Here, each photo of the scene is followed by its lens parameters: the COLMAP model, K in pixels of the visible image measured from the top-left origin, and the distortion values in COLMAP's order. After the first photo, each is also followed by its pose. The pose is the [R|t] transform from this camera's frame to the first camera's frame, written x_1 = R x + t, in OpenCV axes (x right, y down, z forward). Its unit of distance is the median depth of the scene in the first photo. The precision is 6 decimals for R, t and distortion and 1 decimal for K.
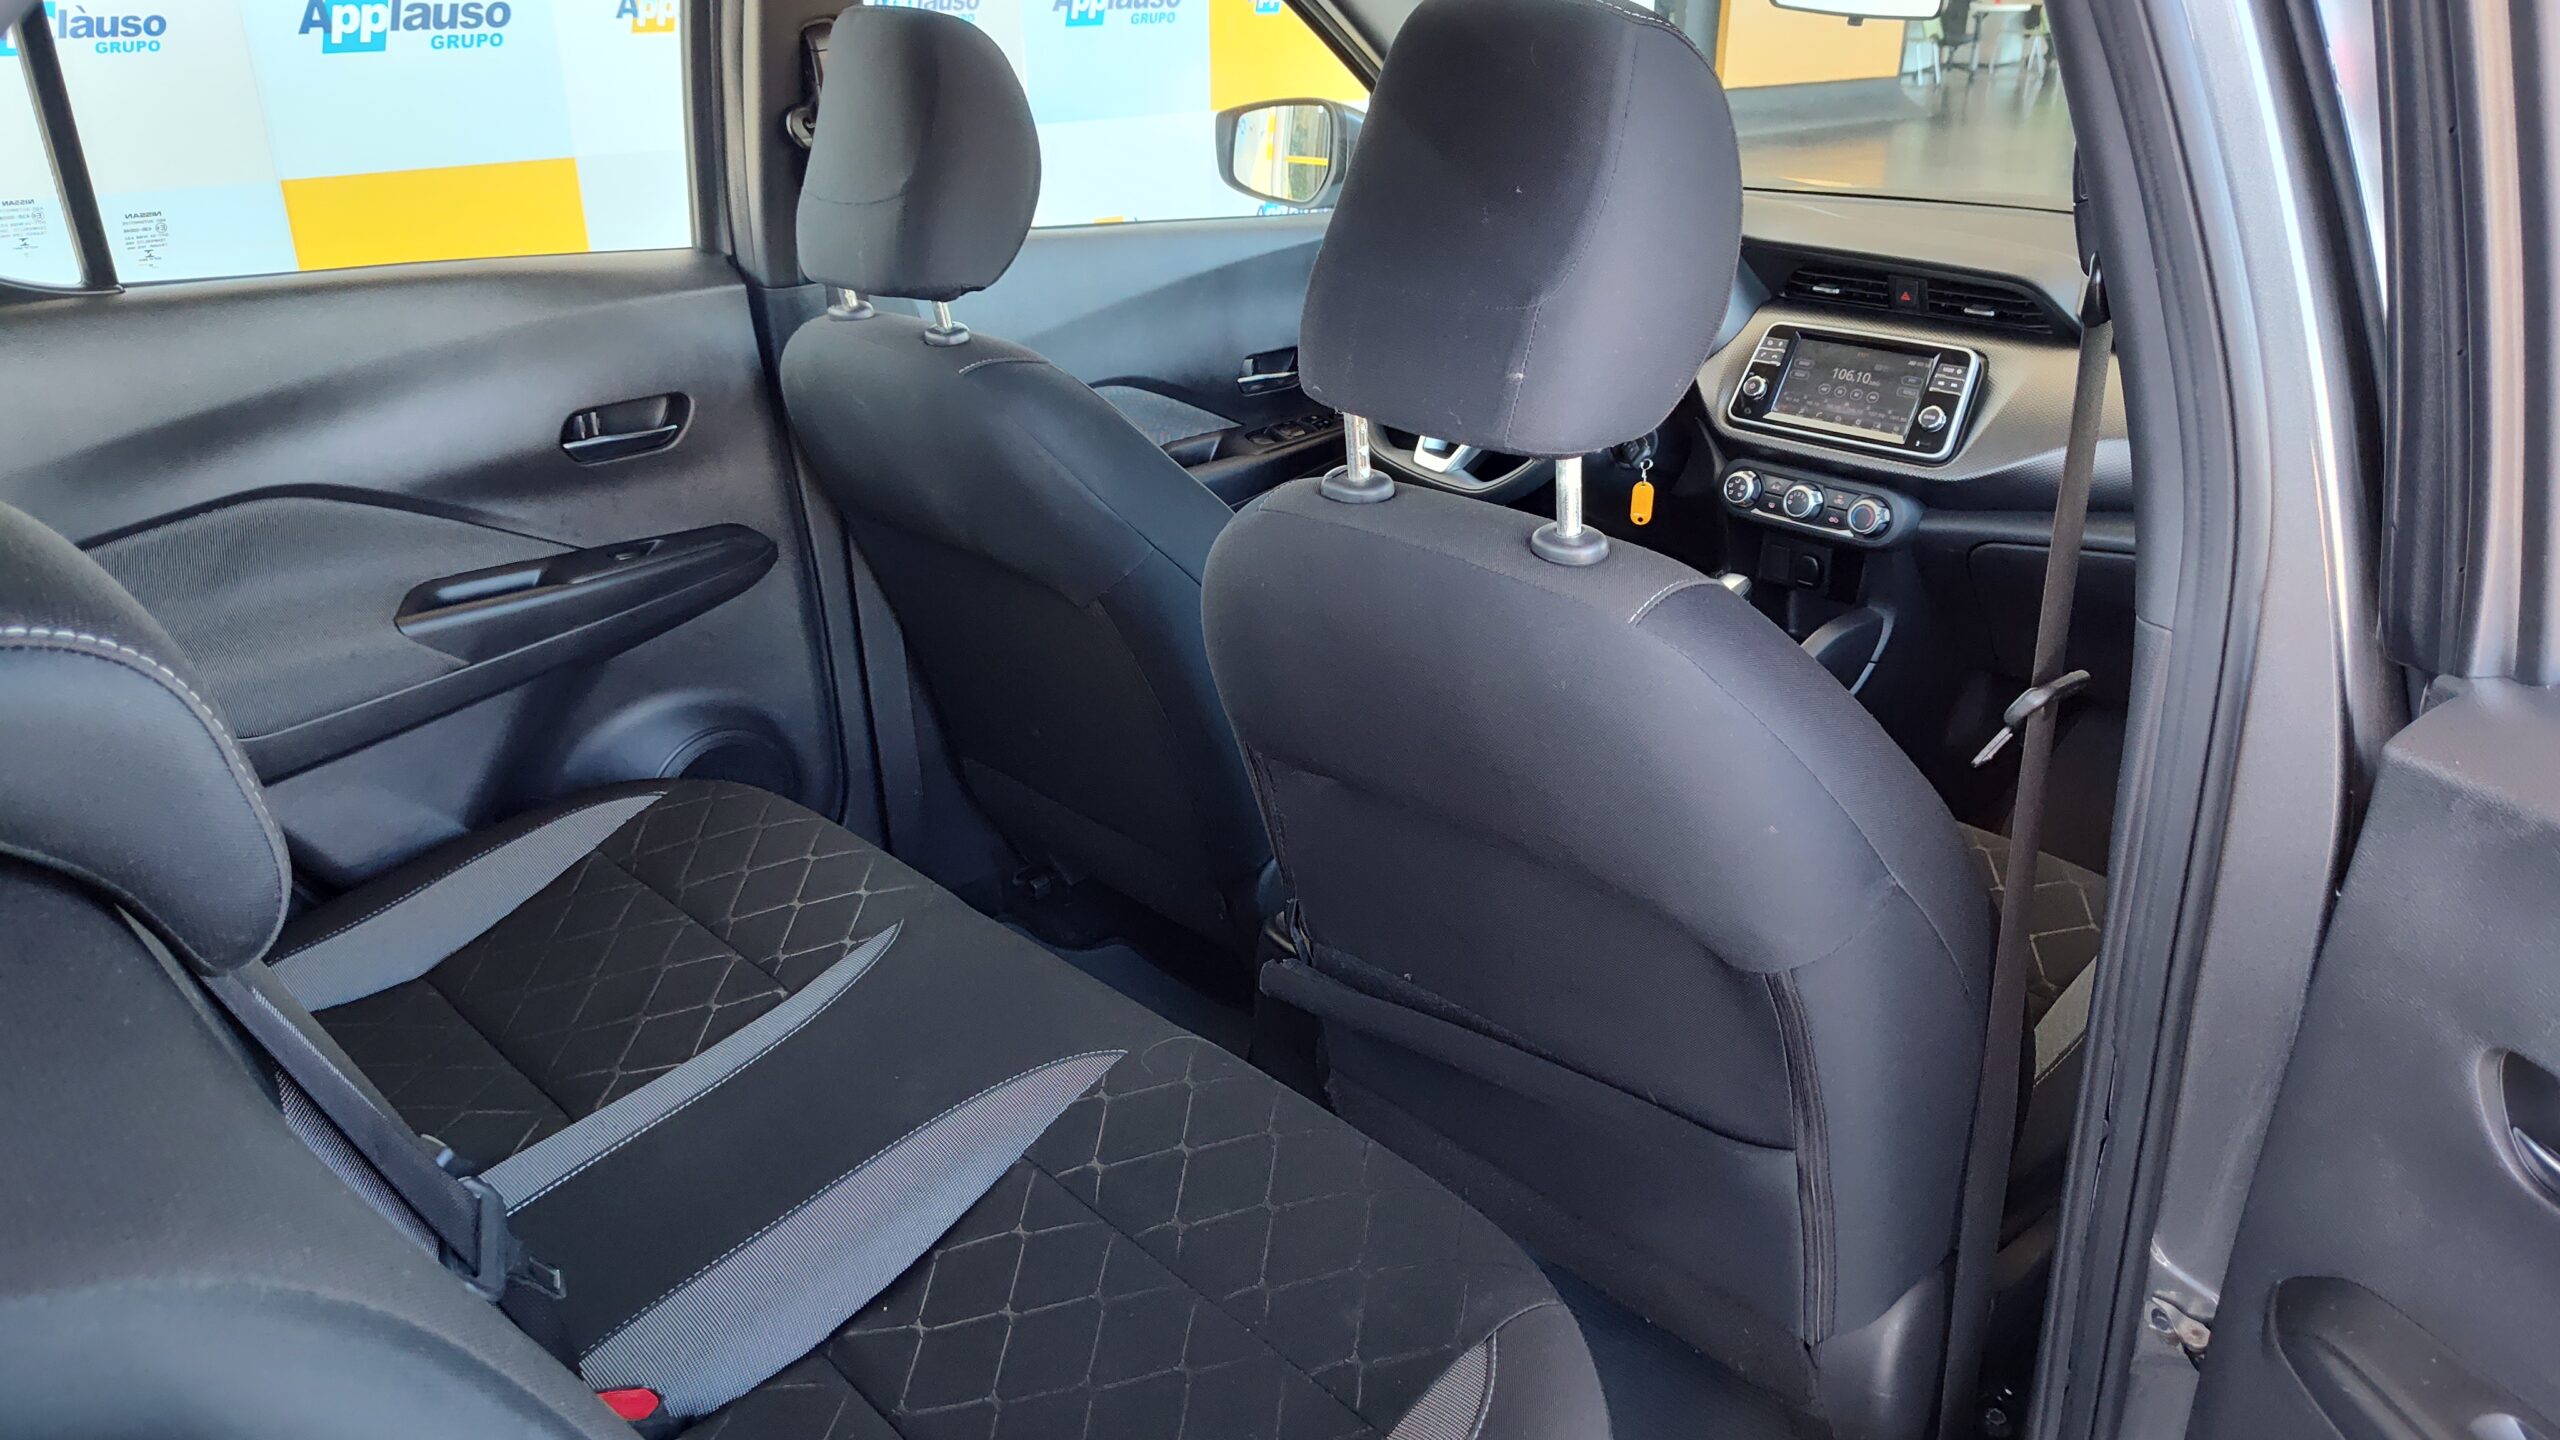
lens RADIAL K [[1803.3, 0, 1280.0], [0, 1803.3, 720.0], [0, 0, 1]] dist [0.050311, -0.050714]
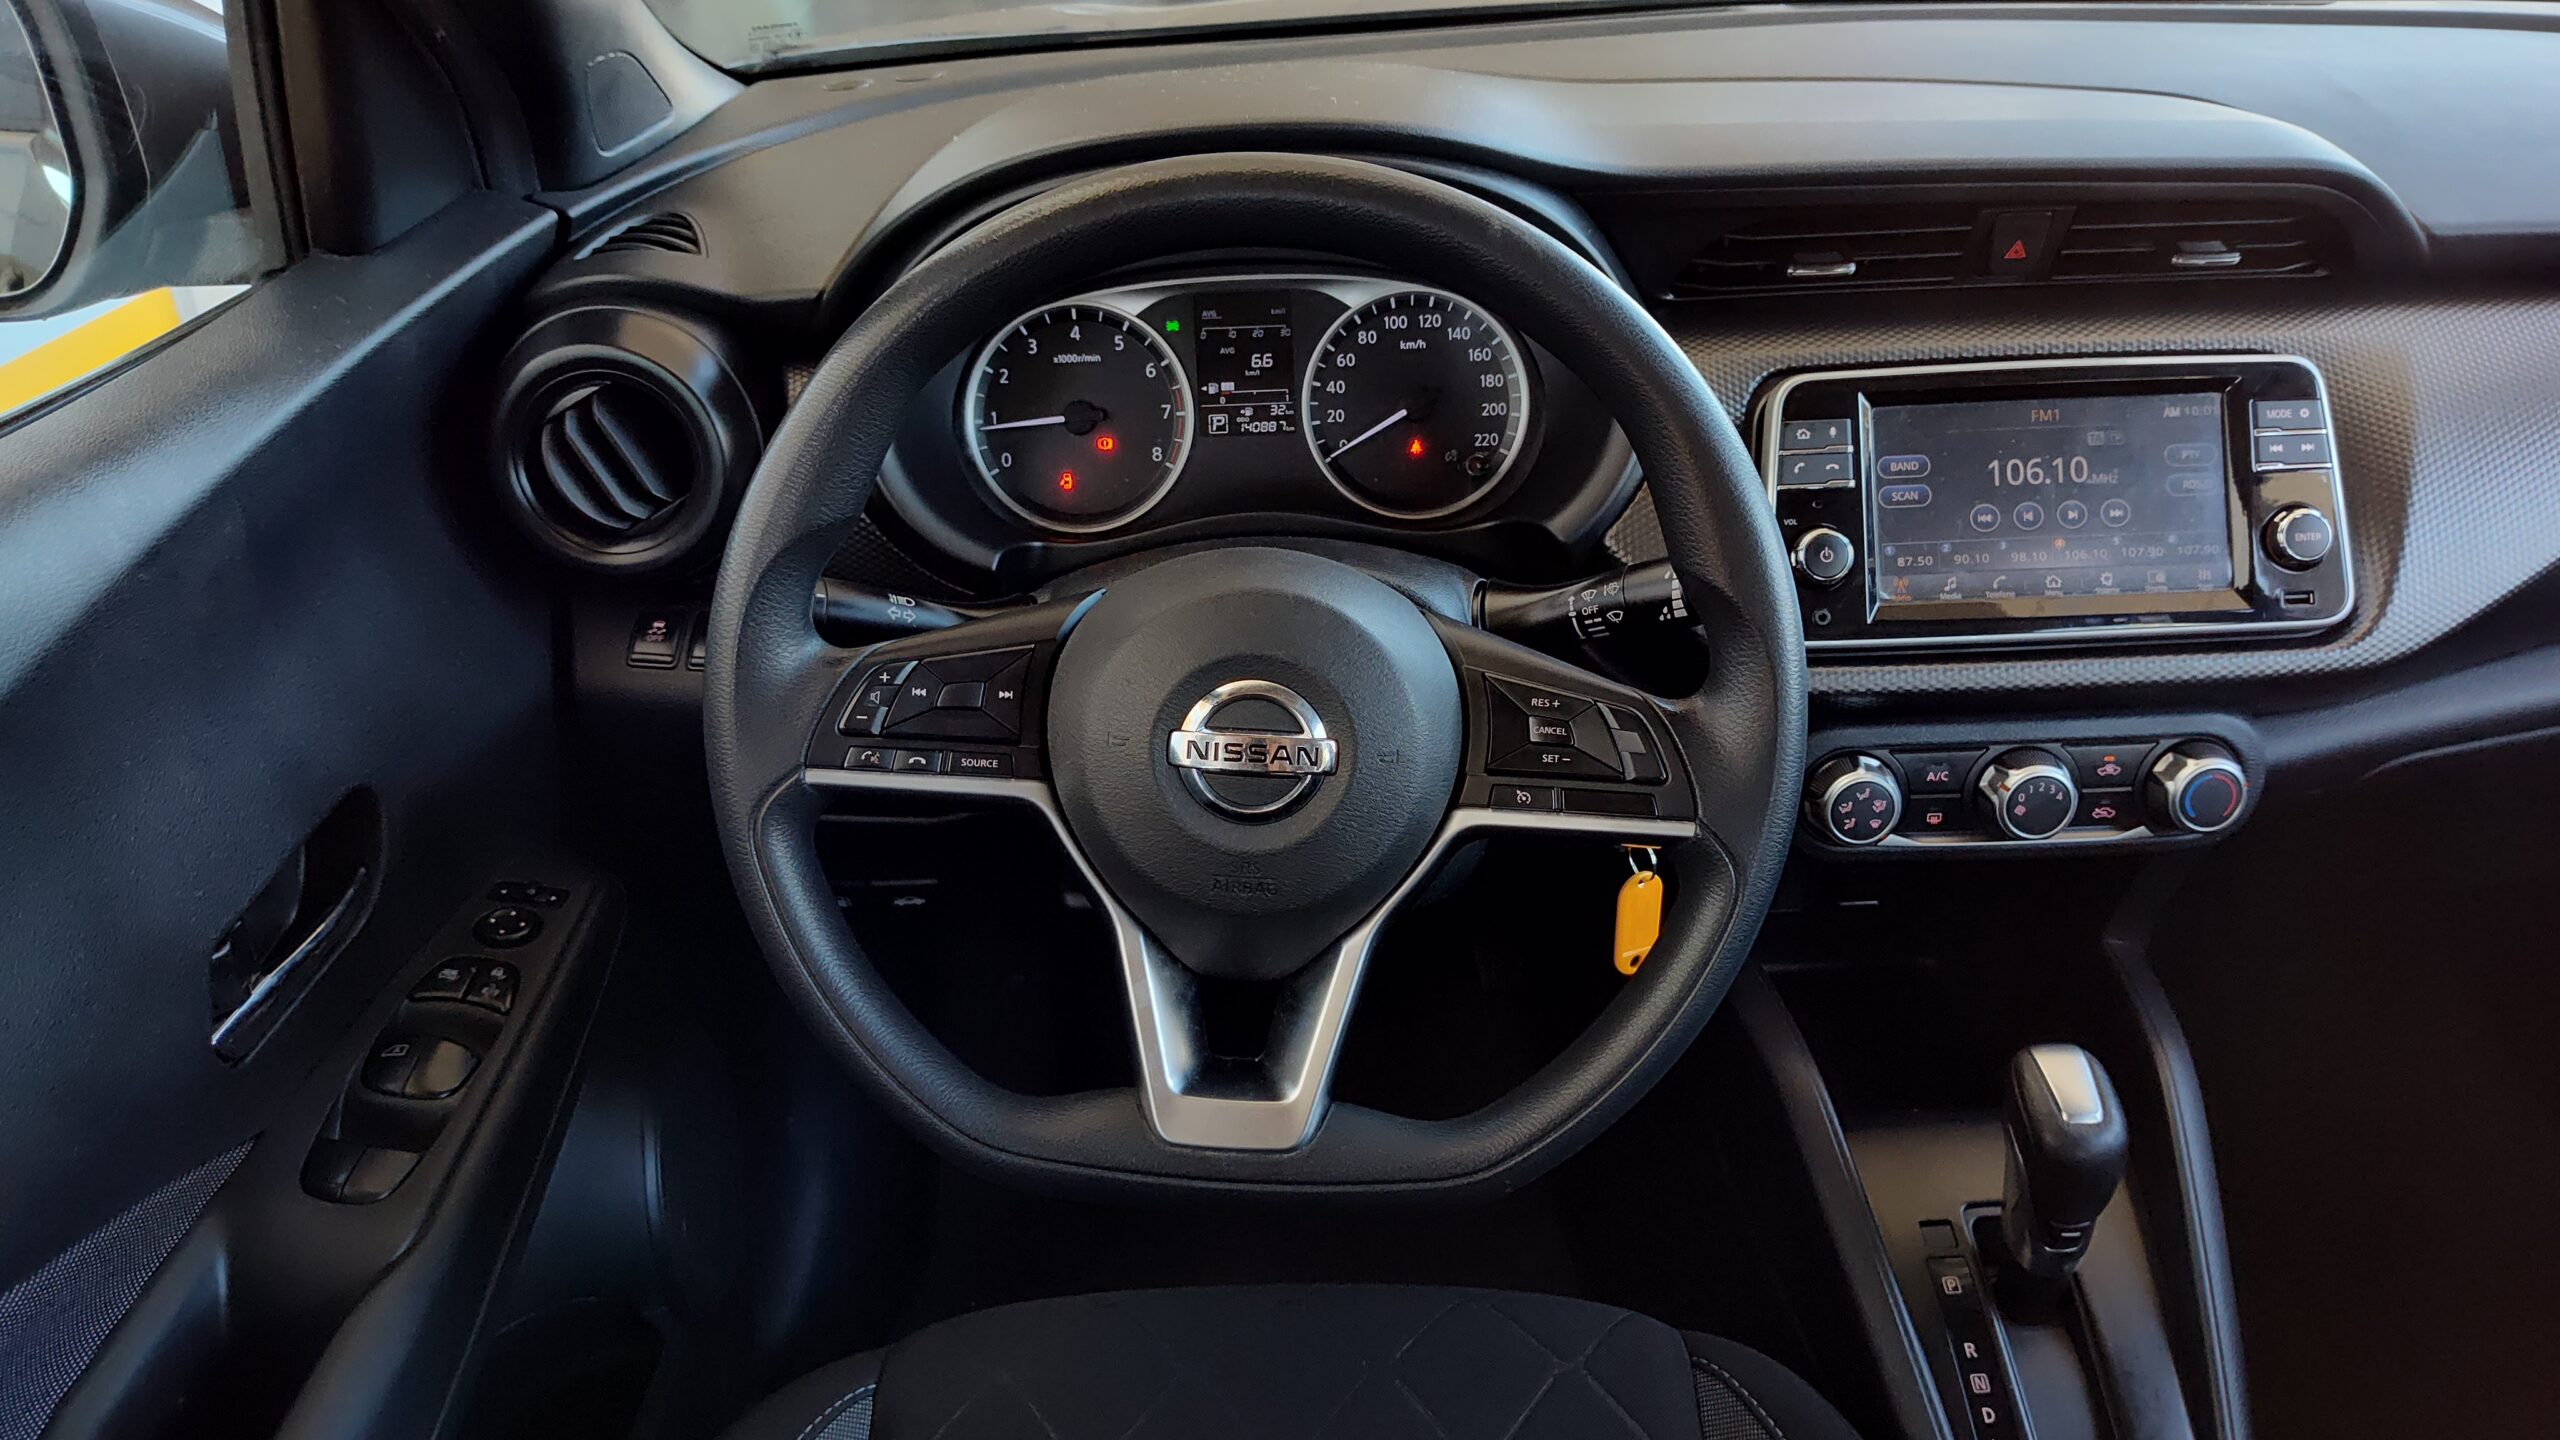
lens RADIAL K [[1803.3, 0, 1280.0], [0, 1803.3, 720.0], [0, 0, 1]] dist [0.050311, -0.050714]
pose [[0.680598, -0.382673, 0.624778, -0.076473], [0.309756, 0.923086, 0.227954, -0.284600], [-0.663956, 0.038383, 0.746786, 0.812186]]
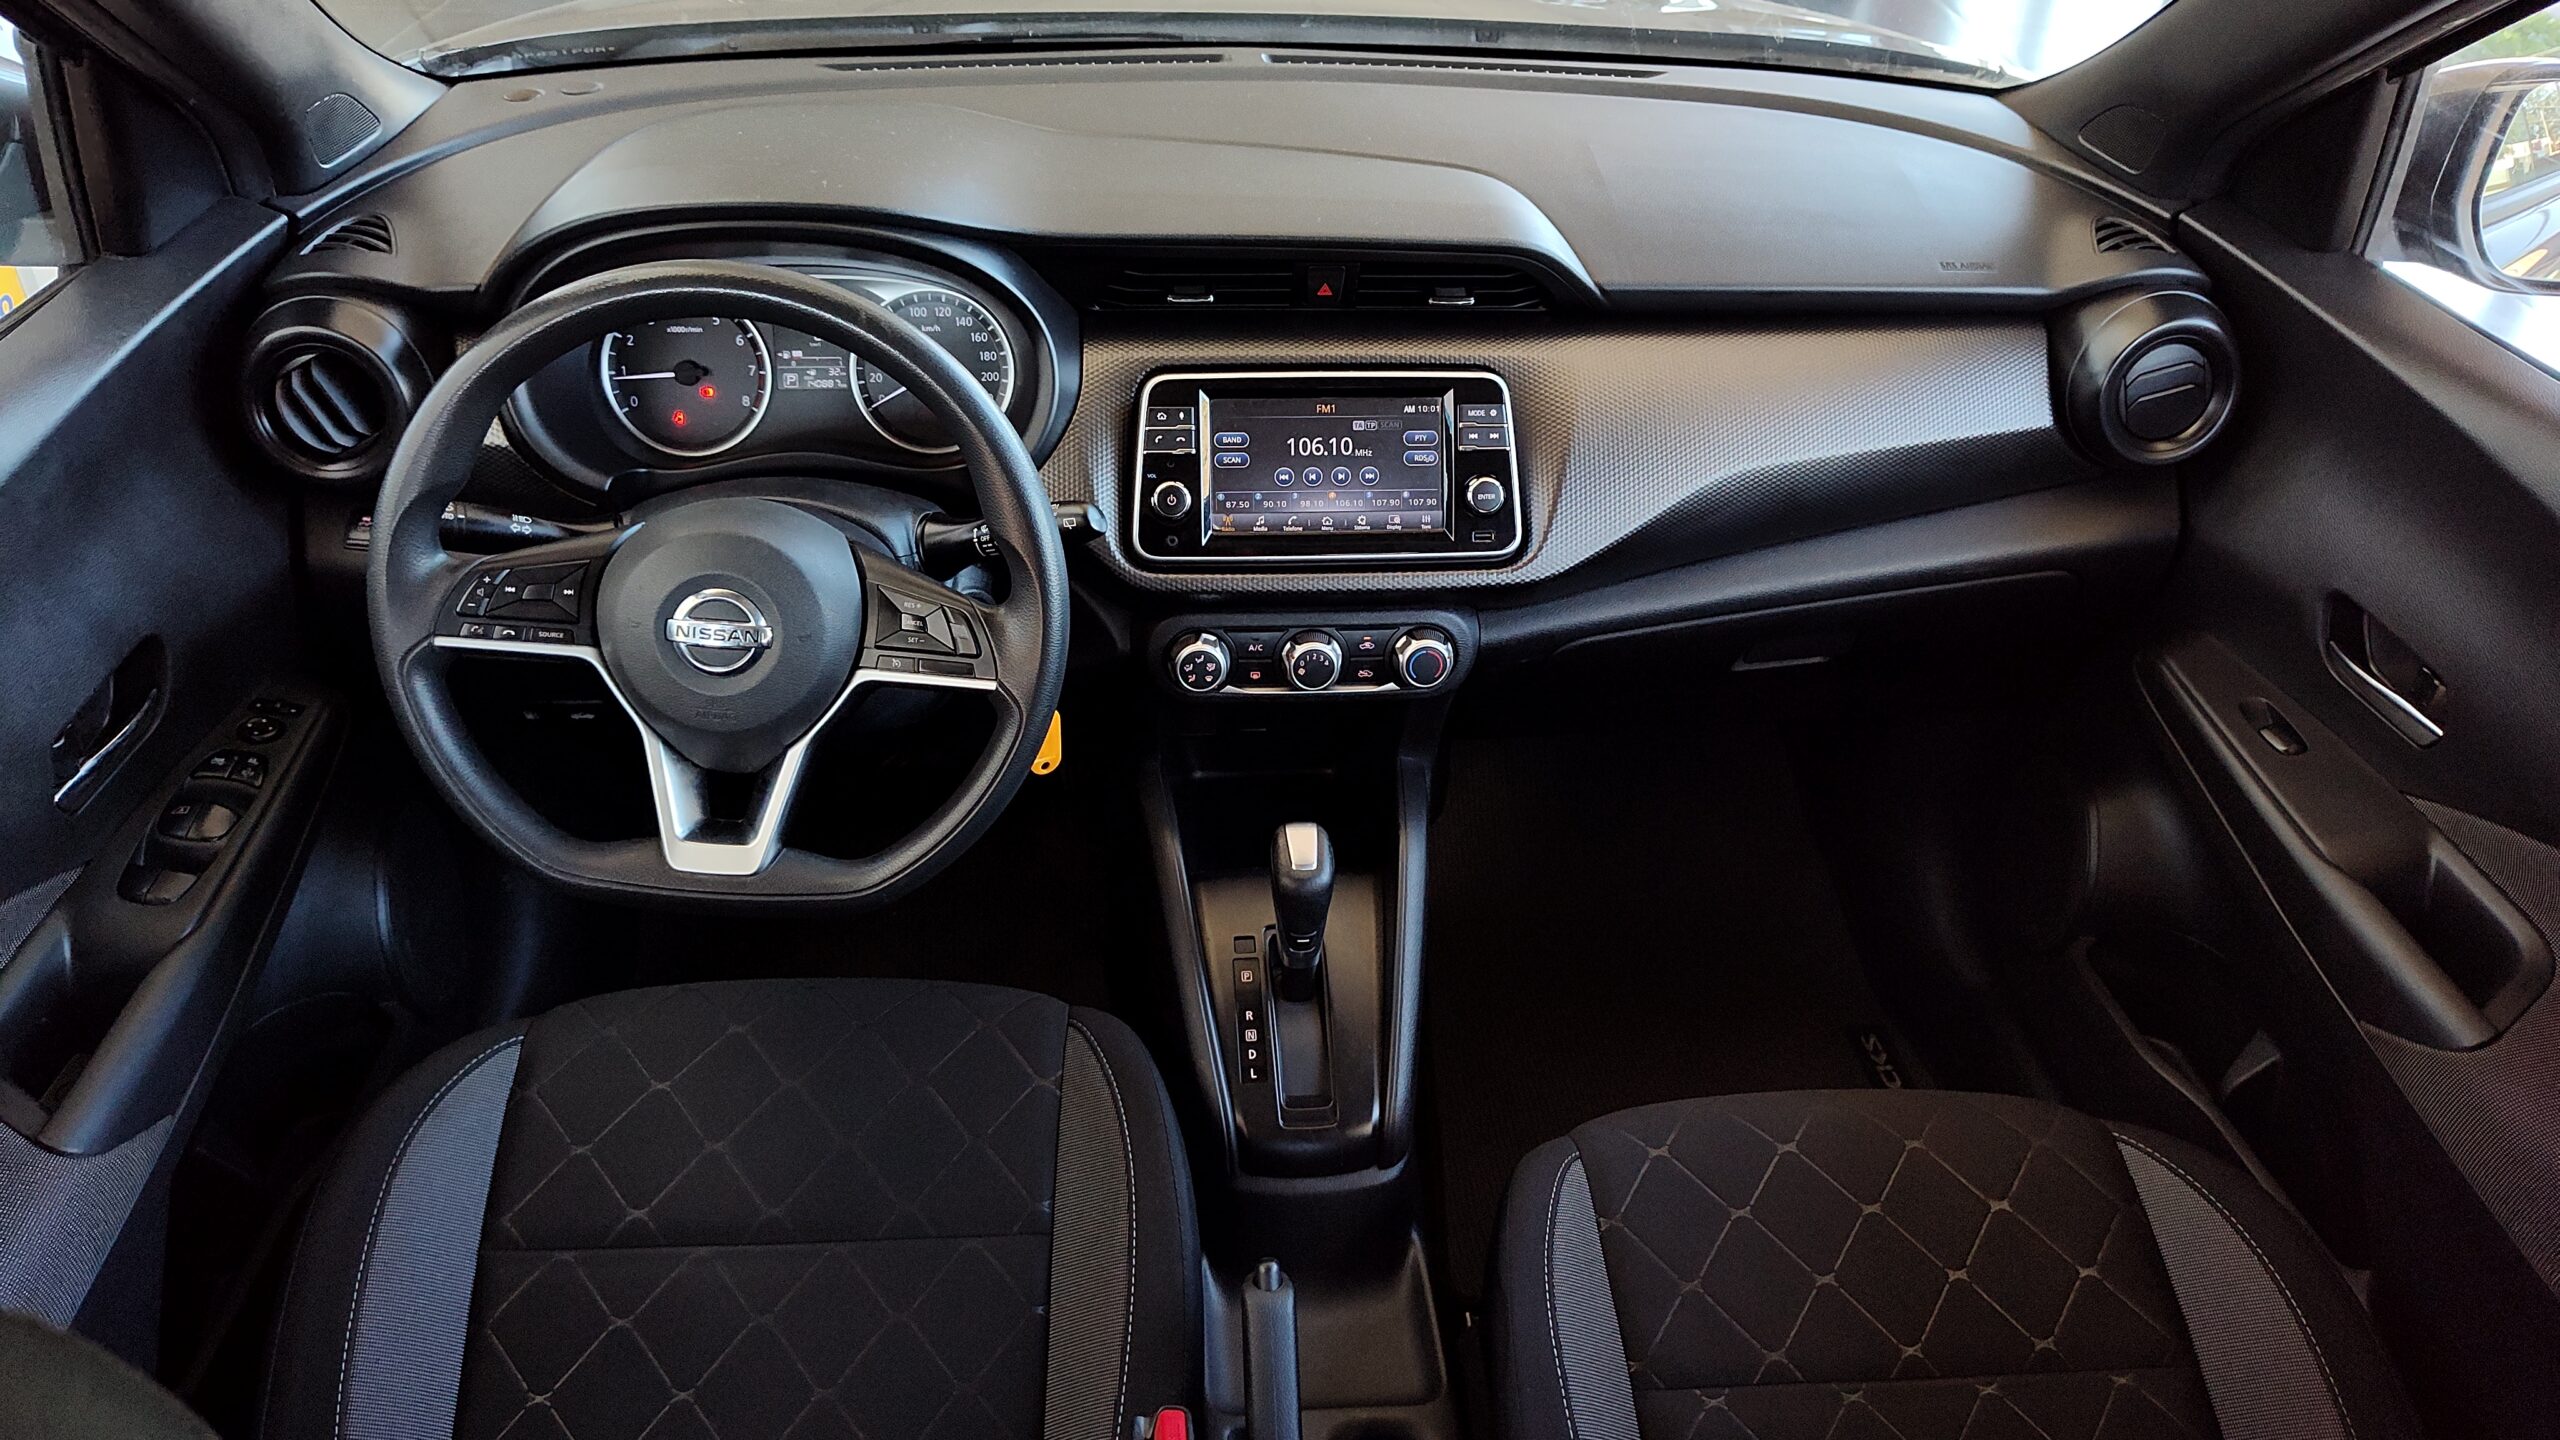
lens RADIAL K [[1803.3, 0, 1280.0], [0, 1803.3, 720.0], [0, 0, 1]] dist [0.050311, -0.050714]
pose [[0.646301, -0.432426, 0.628731, -0.115099], [0.269916, 0.900218, 0.341691, -0.318806], [-0.713751, -0.051131, 0.698531, 0.581994]]
